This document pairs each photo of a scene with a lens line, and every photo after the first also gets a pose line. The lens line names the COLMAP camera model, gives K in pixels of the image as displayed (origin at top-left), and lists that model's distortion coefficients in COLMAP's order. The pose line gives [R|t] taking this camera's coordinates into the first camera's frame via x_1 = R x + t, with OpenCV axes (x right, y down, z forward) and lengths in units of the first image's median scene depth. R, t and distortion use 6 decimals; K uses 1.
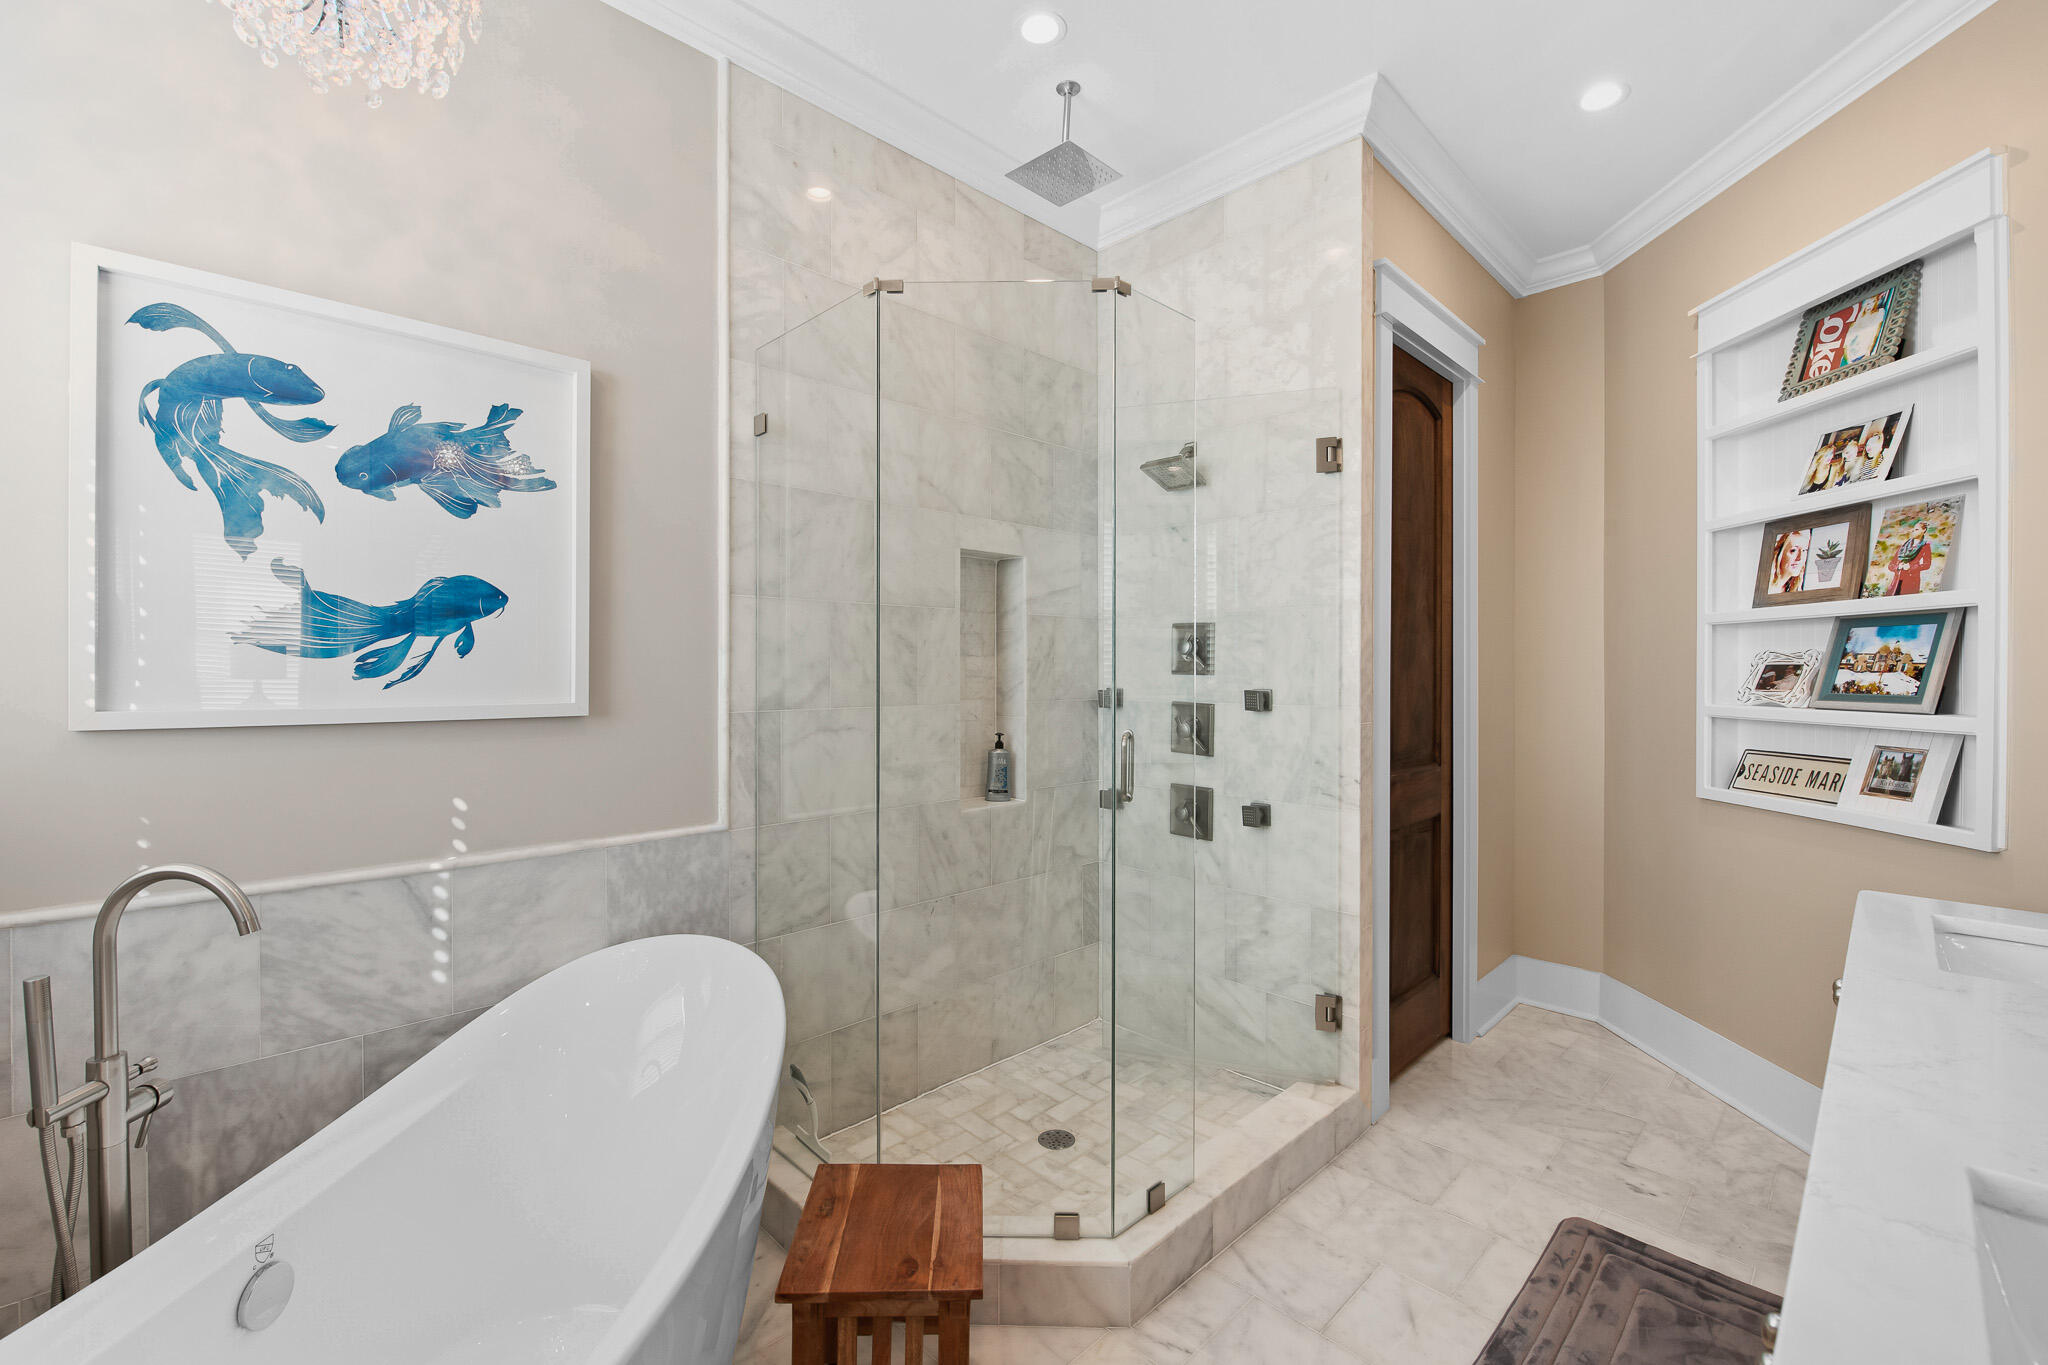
lens RADIAL K [[880.4, 0, 1022.7], [0, 880.4, 673.1], [0, 0, 1]] dist [-0.004071, -0.000743]
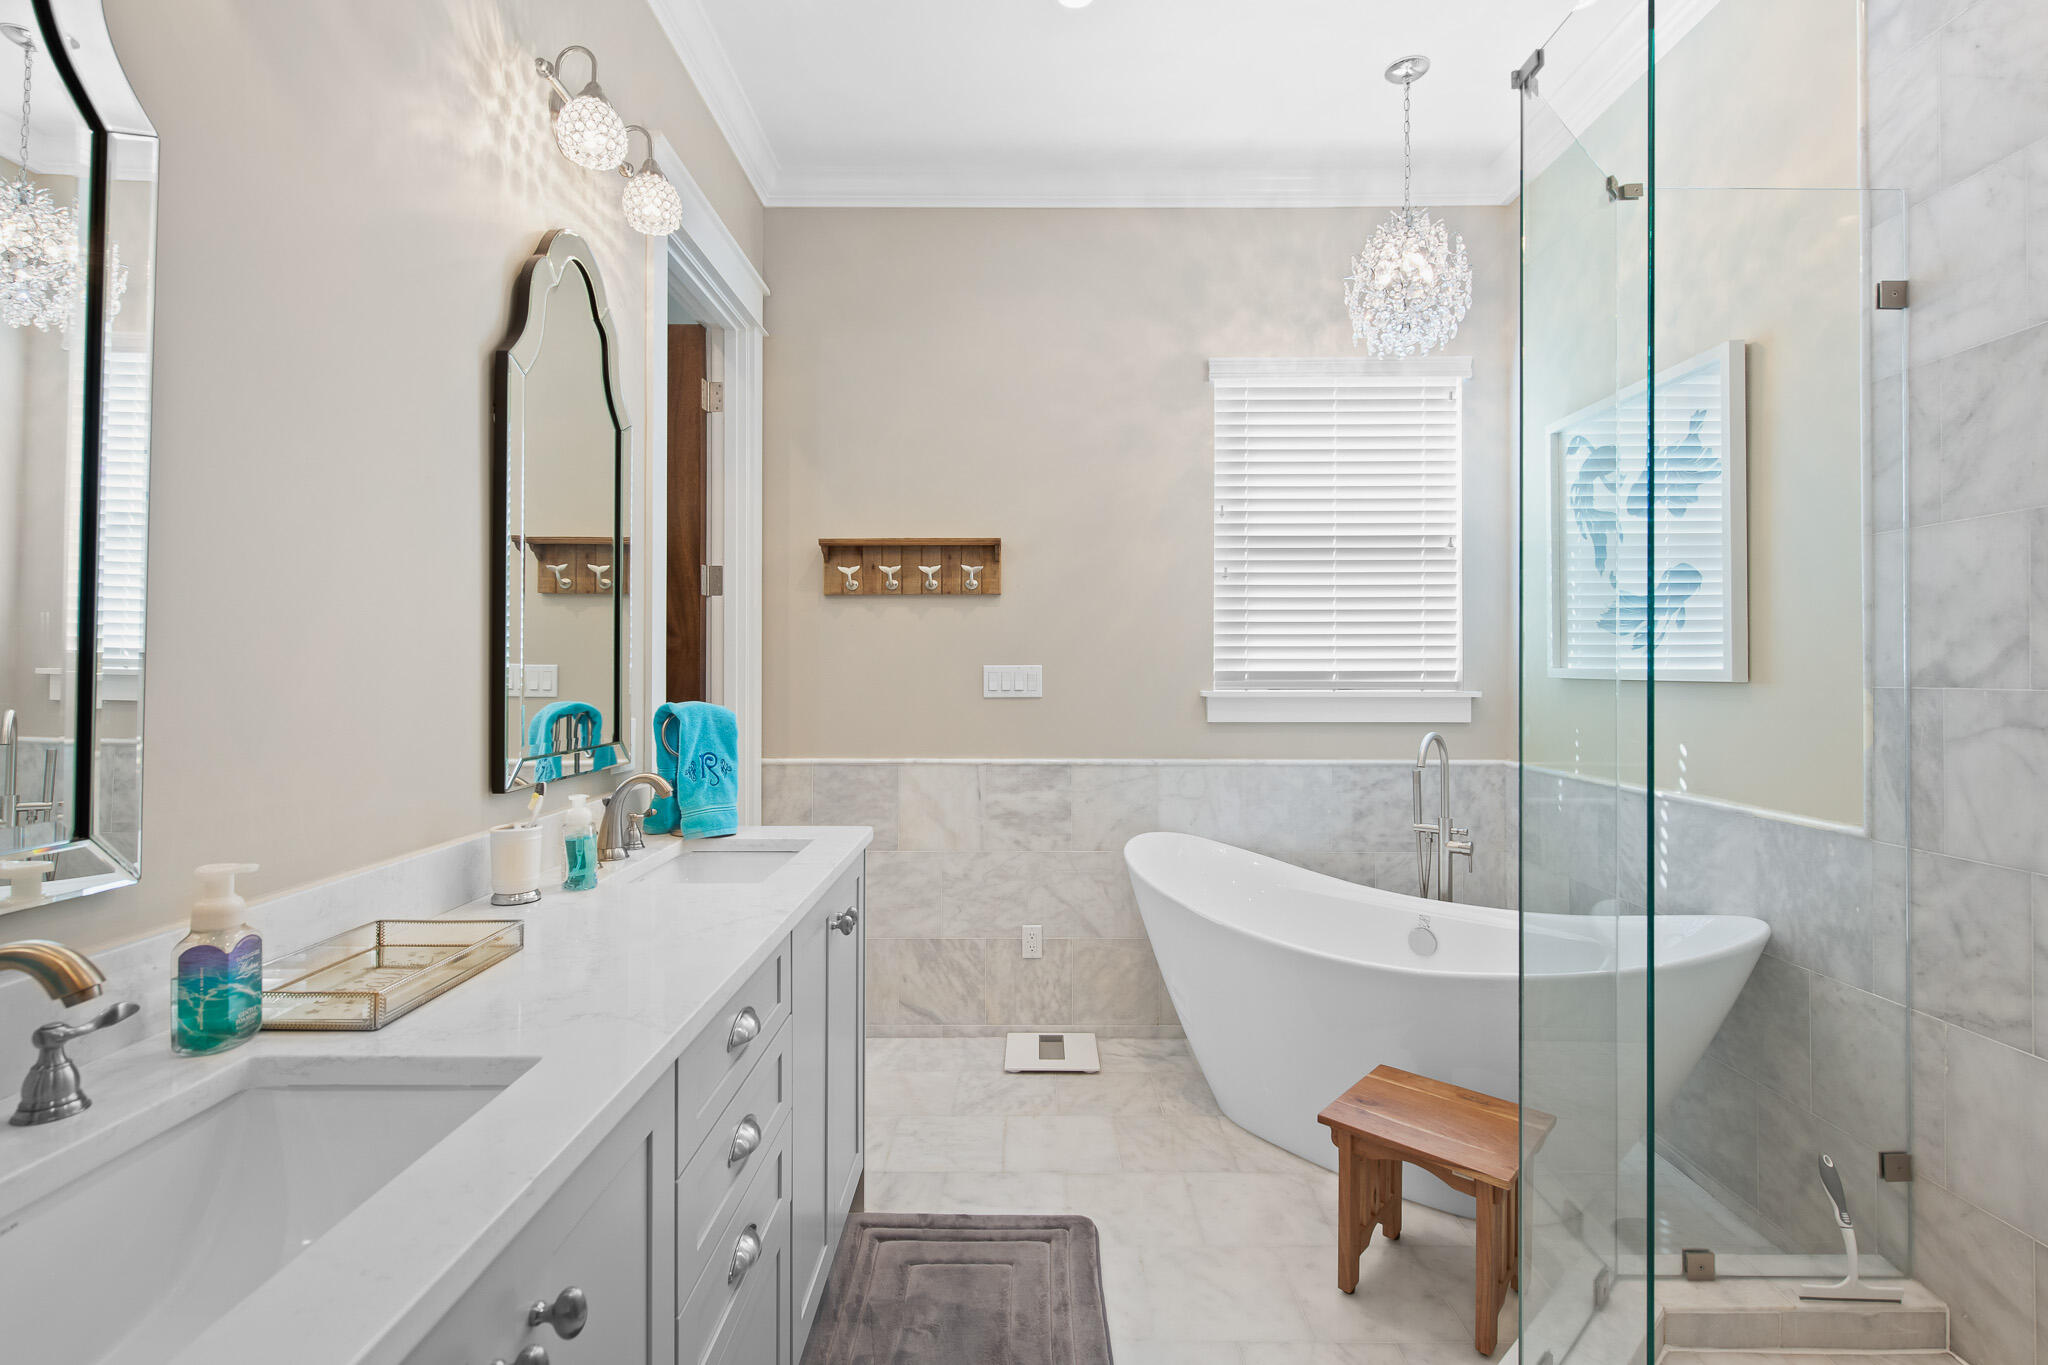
lens RADIAL K [[961.7, 0, 1025.7], [0, 961.7, 667.9], [0, 0, 1]] dist [-0.001666, -0.000166]
pose [[-0.709912, -0.003275, -0.704283, 1.035718], [-0.005644, 0.999984, 0.001040, 0.041211], [0.704268, 0.004714, -0.709919, 1.418425]]
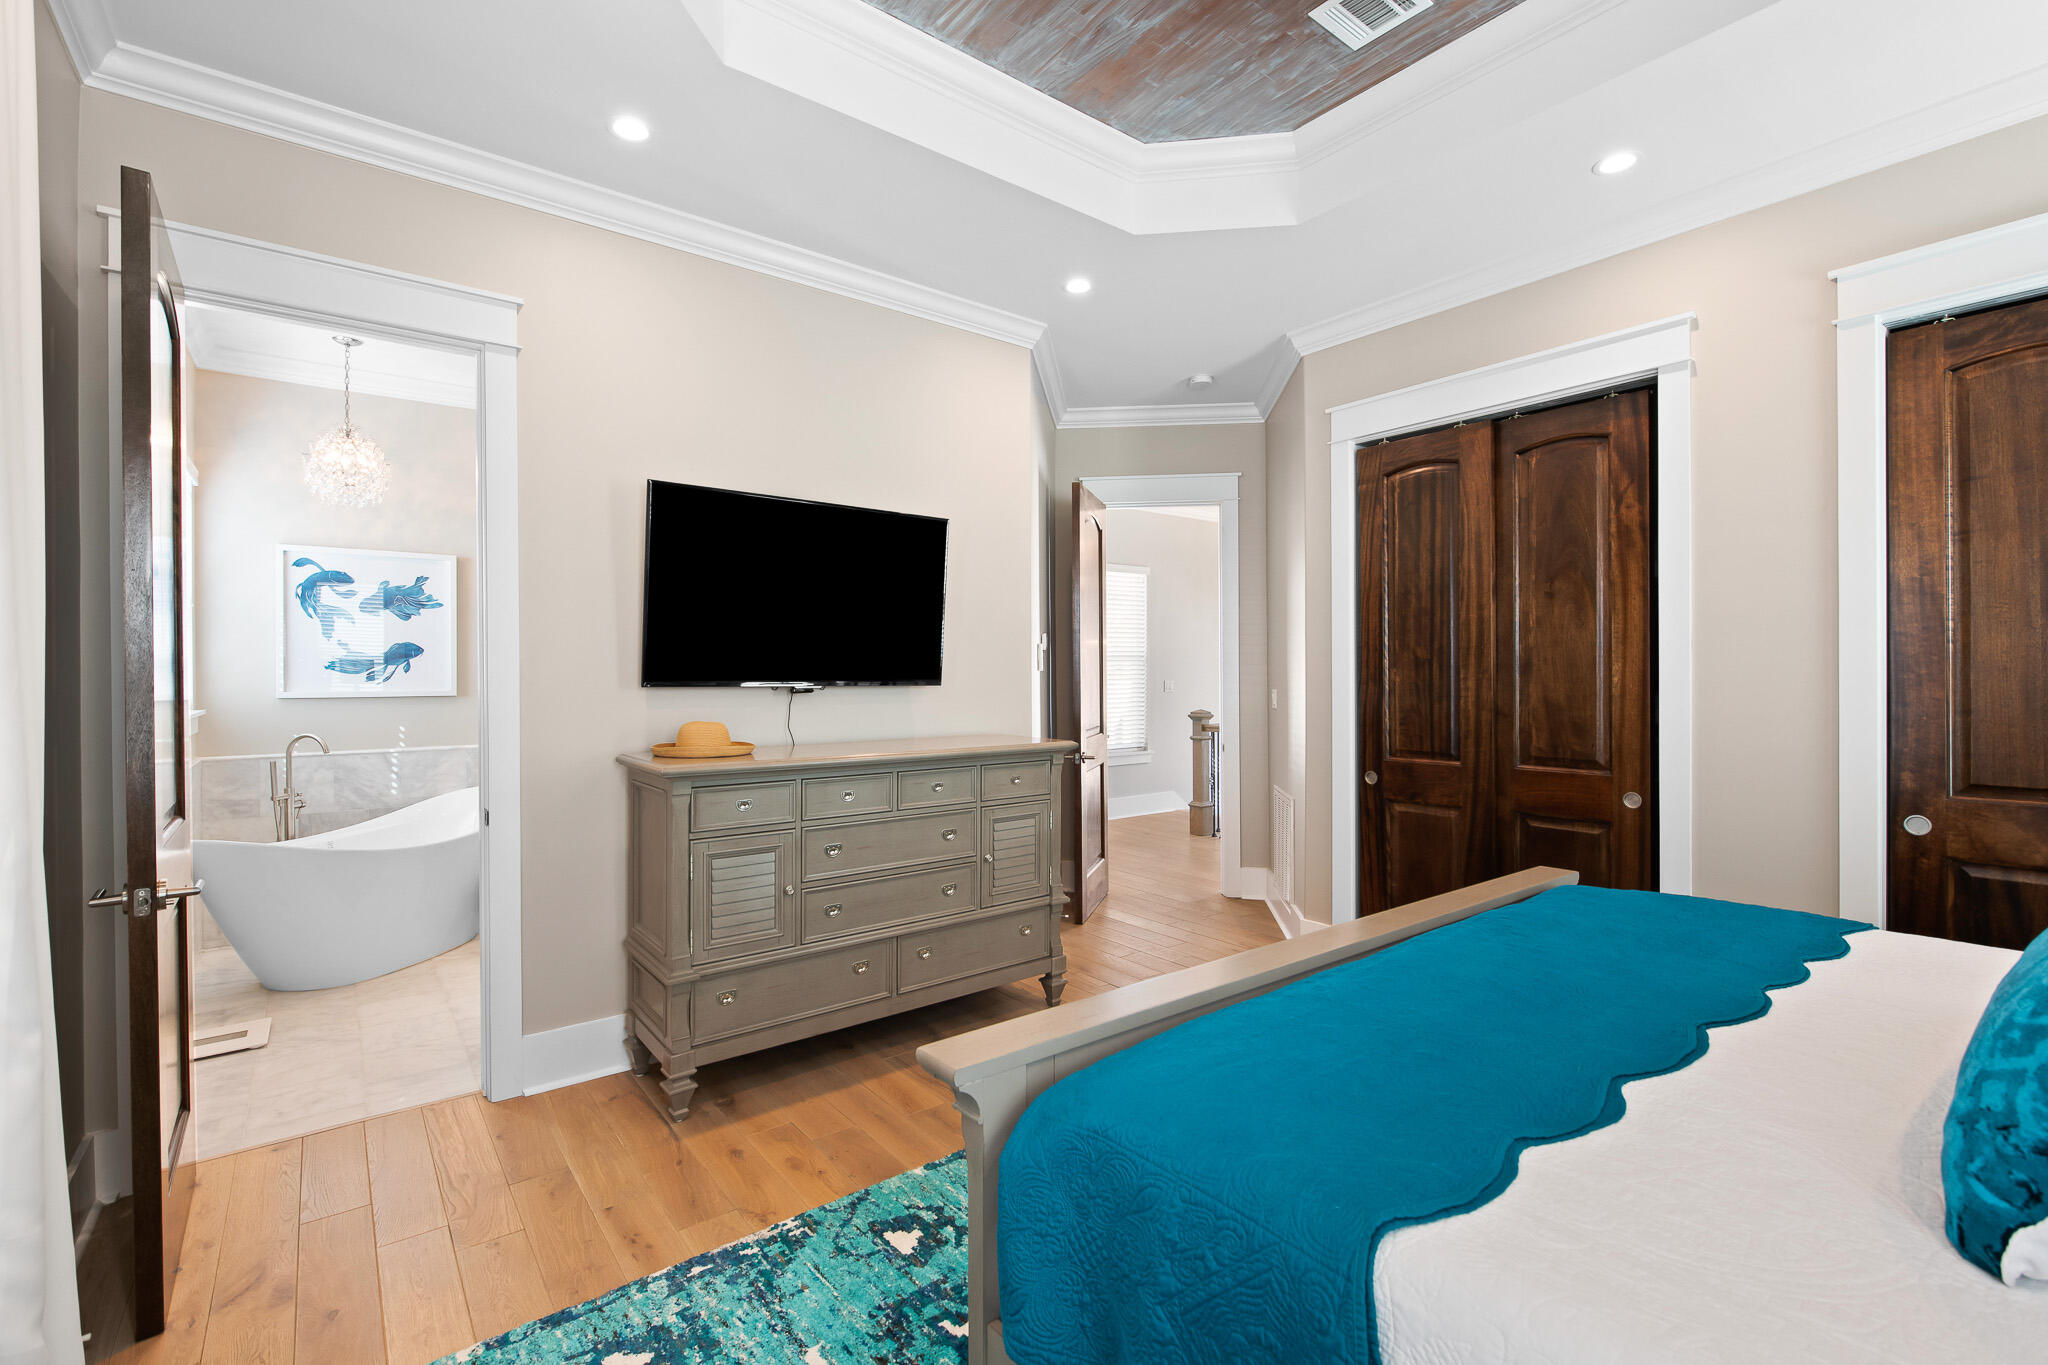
lens RADIAL K [[934.6, 0, 1030.6], [0, 934.6, 674.7], [0, 0, 1]] dist [0.001640, -0.001620]
pose [[0.994029, -0.006572, -0.108920, 1.680112], [0.006357, 0.999977, -0.002325, 0.006165], [0.108933, 0.001619, 0.994048, -1.741342]]
